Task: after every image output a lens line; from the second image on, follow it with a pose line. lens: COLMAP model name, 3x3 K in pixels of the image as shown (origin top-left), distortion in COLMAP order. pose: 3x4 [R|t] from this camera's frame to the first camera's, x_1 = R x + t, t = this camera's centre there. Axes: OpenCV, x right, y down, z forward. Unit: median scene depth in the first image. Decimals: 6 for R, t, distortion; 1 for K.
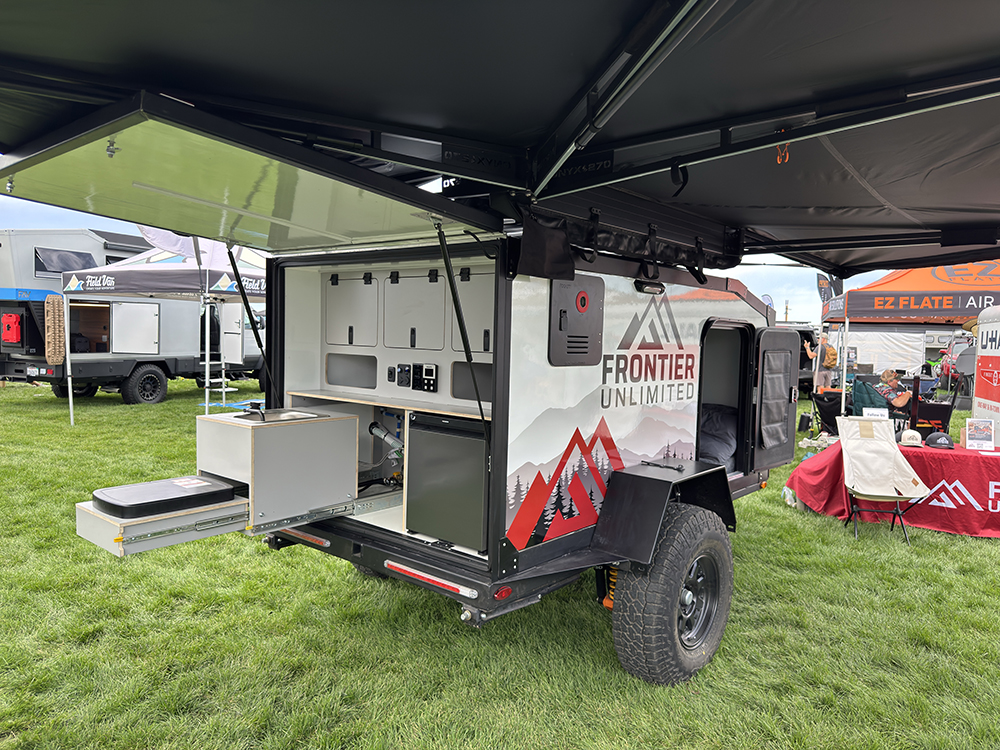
lens RADIAL K [[698.9, 0, 500.0], [0, 698.9, 375.0], [0, 0, 1]] dist [0.111050, -0.167326]
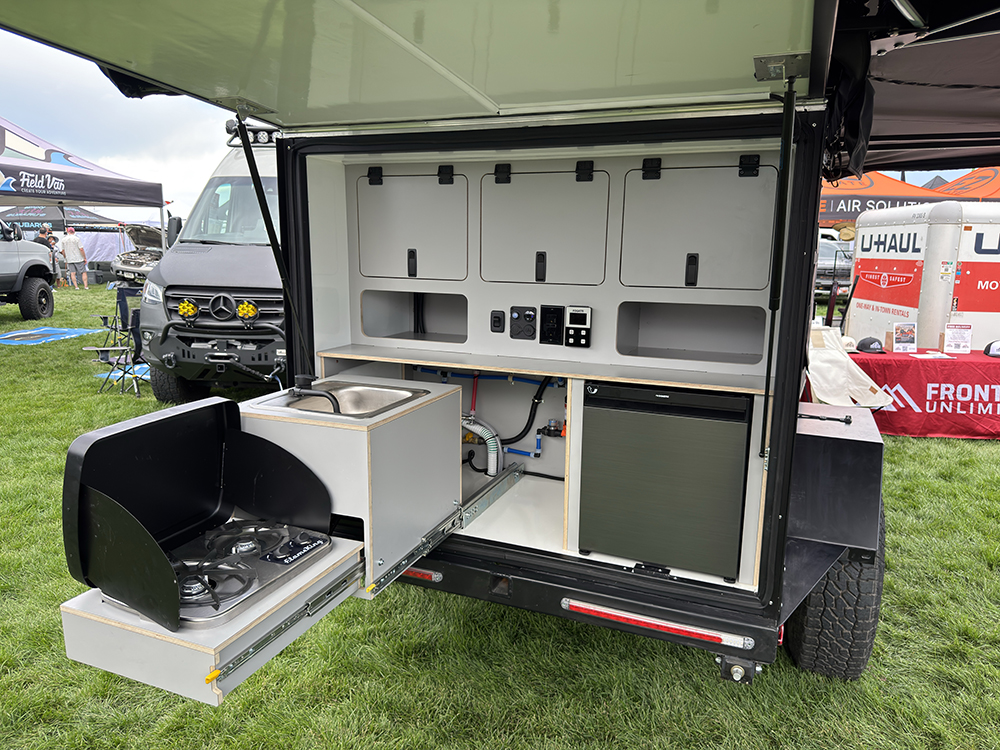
lens RADIAL K [[698.9, 0, 500.0], [0, 698.9, 375.0], [0, 0, 1]] dist [0.111050, -0.167326]
pose [[0.949816, -0.072333, 0.304332, -0.355048], [0.030813, 0.989801, 0.139088, -0.042898], [-0.311289, -0.122731, 0.942357, 0.343678]]
